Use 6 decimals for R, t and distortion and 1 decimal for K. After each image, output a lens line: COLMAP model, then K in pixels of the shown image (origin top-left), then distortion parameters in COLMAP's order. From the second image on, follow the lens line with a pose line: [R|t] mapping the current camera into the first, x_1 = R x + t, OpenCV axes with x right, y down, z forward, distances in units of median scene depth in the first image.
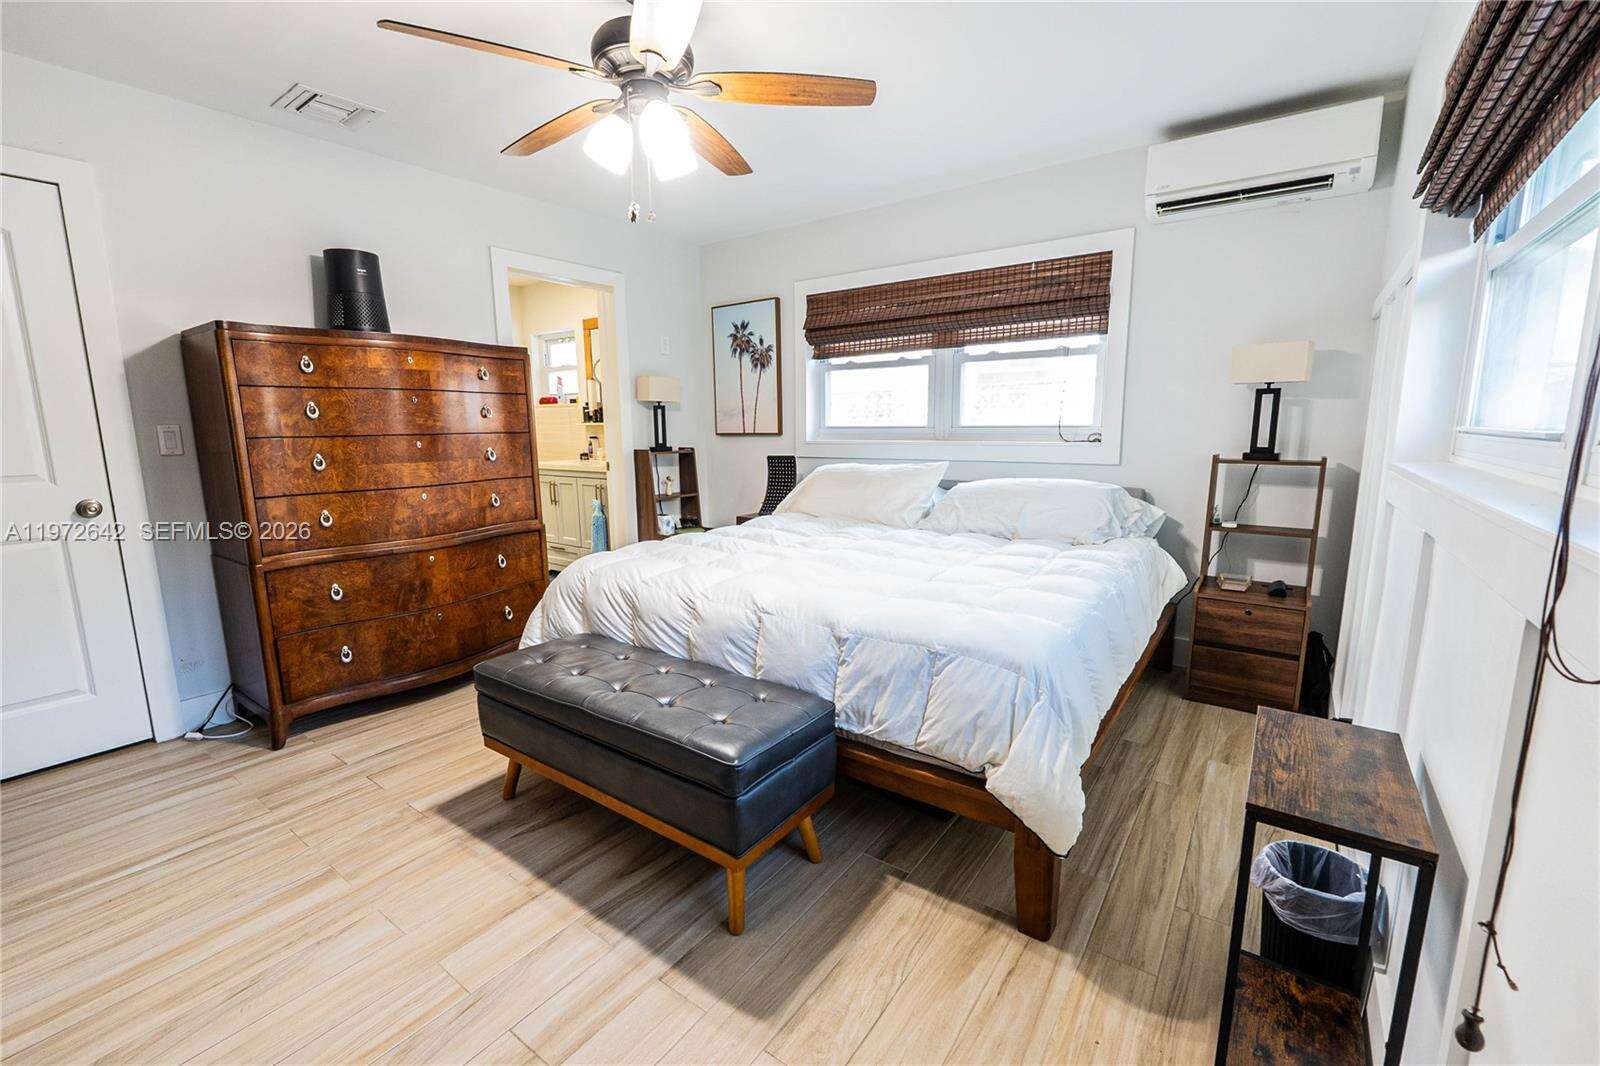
lens RADIAL K [[669.6, 0, 802.3], [0, 669.6, 537.3], [0, 0, 1]] dist [-0.008450, -0.000566]
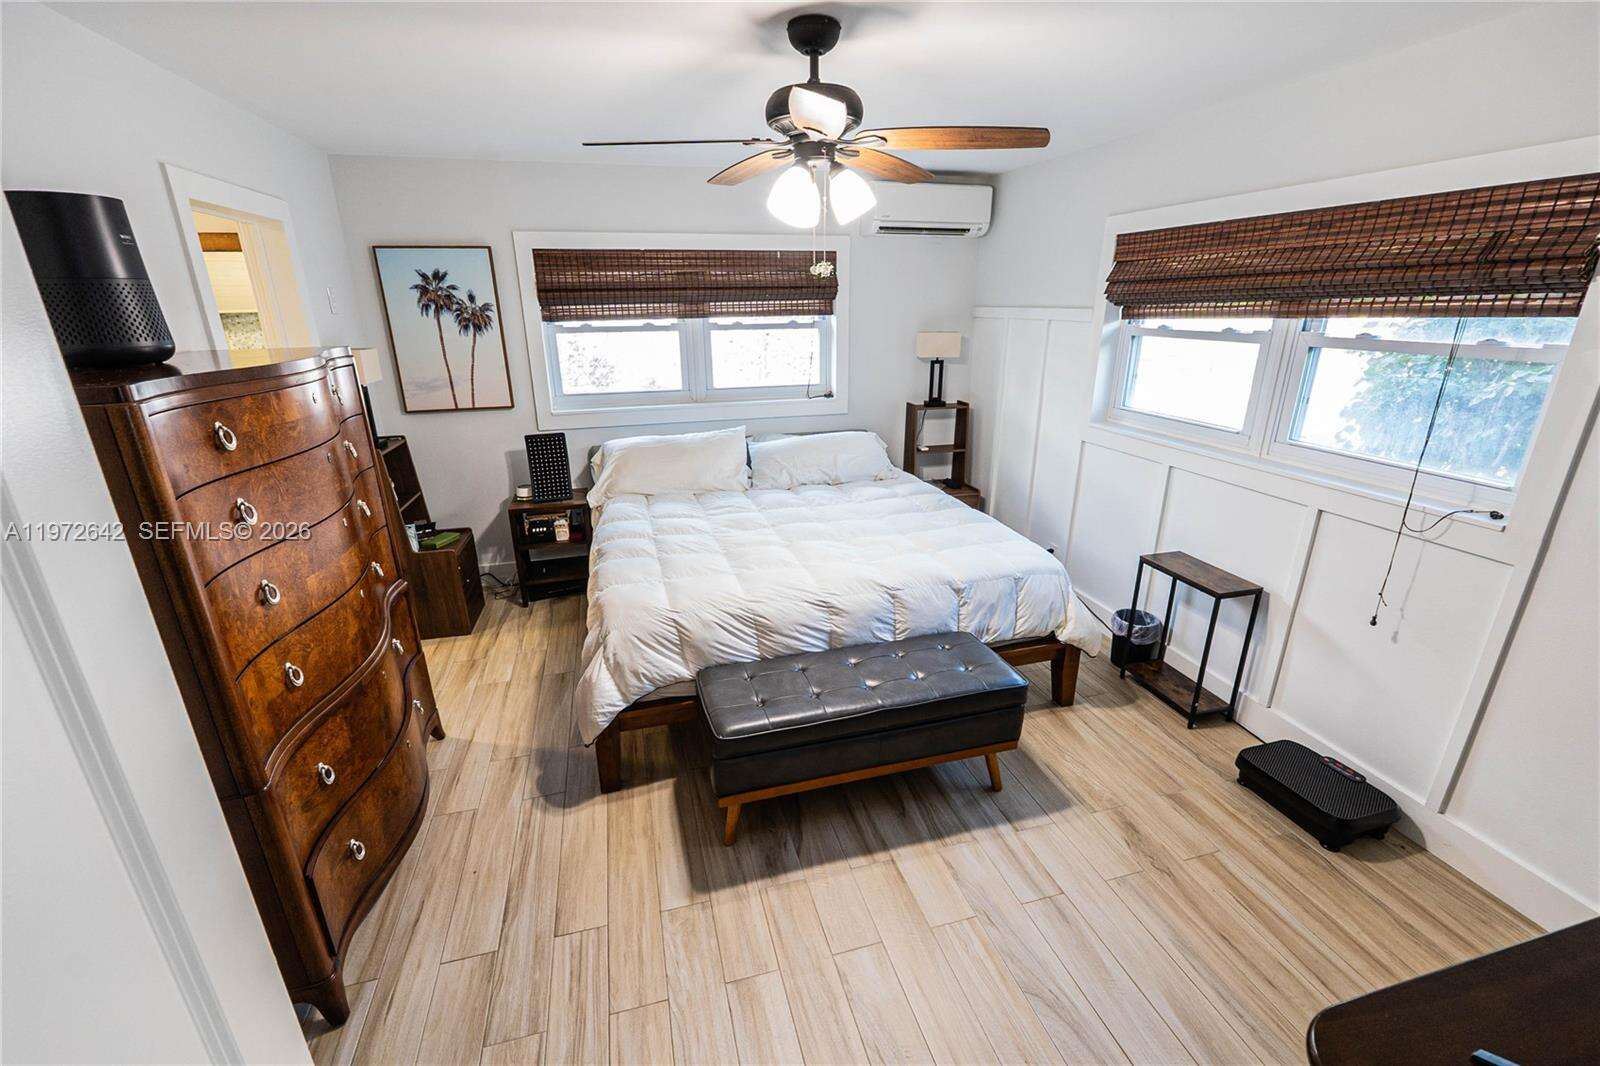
lens RADIAL K [[669.6, 0, 801.7], [0, 669.6, 534.6], [0, 0, 1]] dist [-0.008450, -0.000566]
pose [[0.627672, -0.250518, 0.737068, -0.621605], [0.132074, 0.967349, 0.216316, -0.167714], [-0.767193, -0.038428, 0.640264, 0.173124]]
